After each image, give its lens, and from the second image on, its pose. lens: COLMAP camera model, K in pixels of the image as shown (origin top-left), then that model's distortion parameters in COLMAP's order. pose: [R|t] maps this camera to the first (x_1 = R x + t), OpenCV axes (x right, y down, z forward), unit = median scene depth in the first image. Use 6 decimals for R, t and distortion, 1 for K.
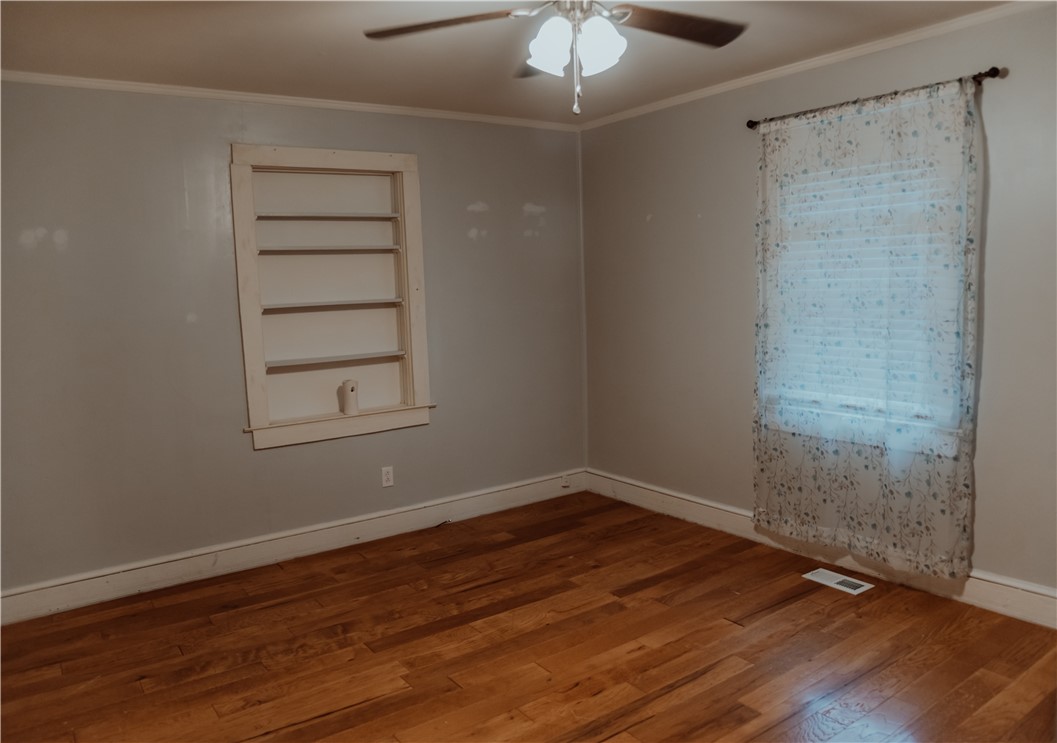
lens RADIAL K [[813.7, 0, 528.4], [0, 813.7, 375.7], [0, 0, 1]] dist [0.009633, 0.002144]
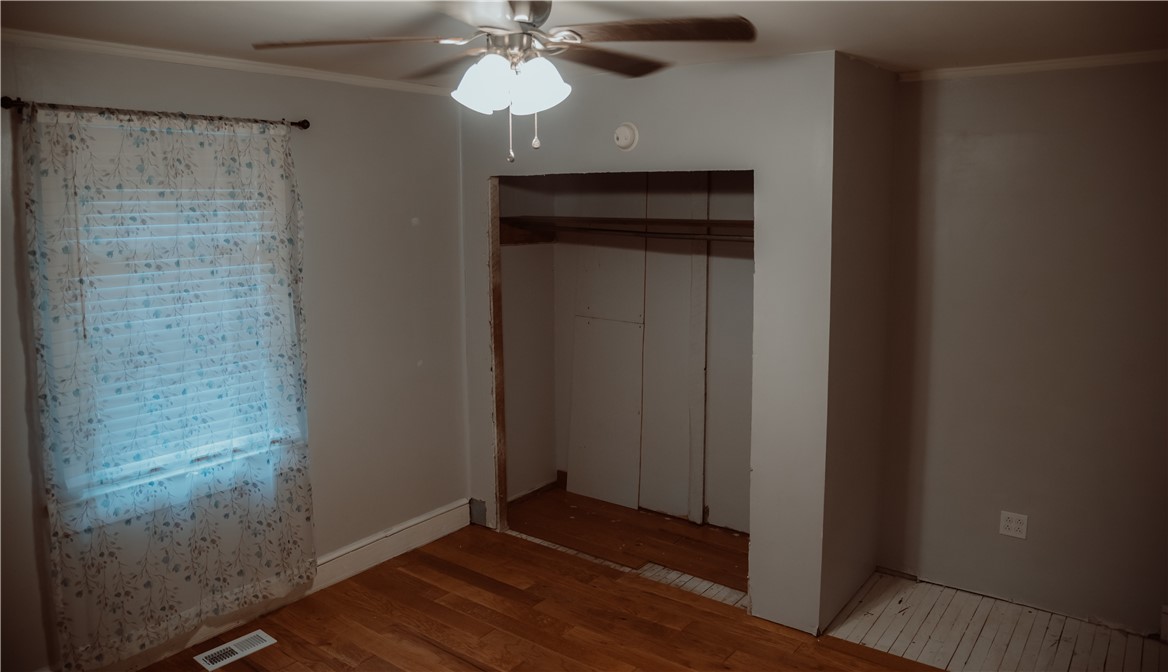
lens RADIAL K [[814.2, 0, 583.1], [0, 814.2, 327.1], [0, 0, 1]] dist [-0.009419, -0.003005]
pose [[-0.268595, -0.103611, 0.957665, -0.547284], [0.143223, 0.978851, 0.146072, -0.172023], [-0.952546, 0.176394, -0.248075, 0.809744]]
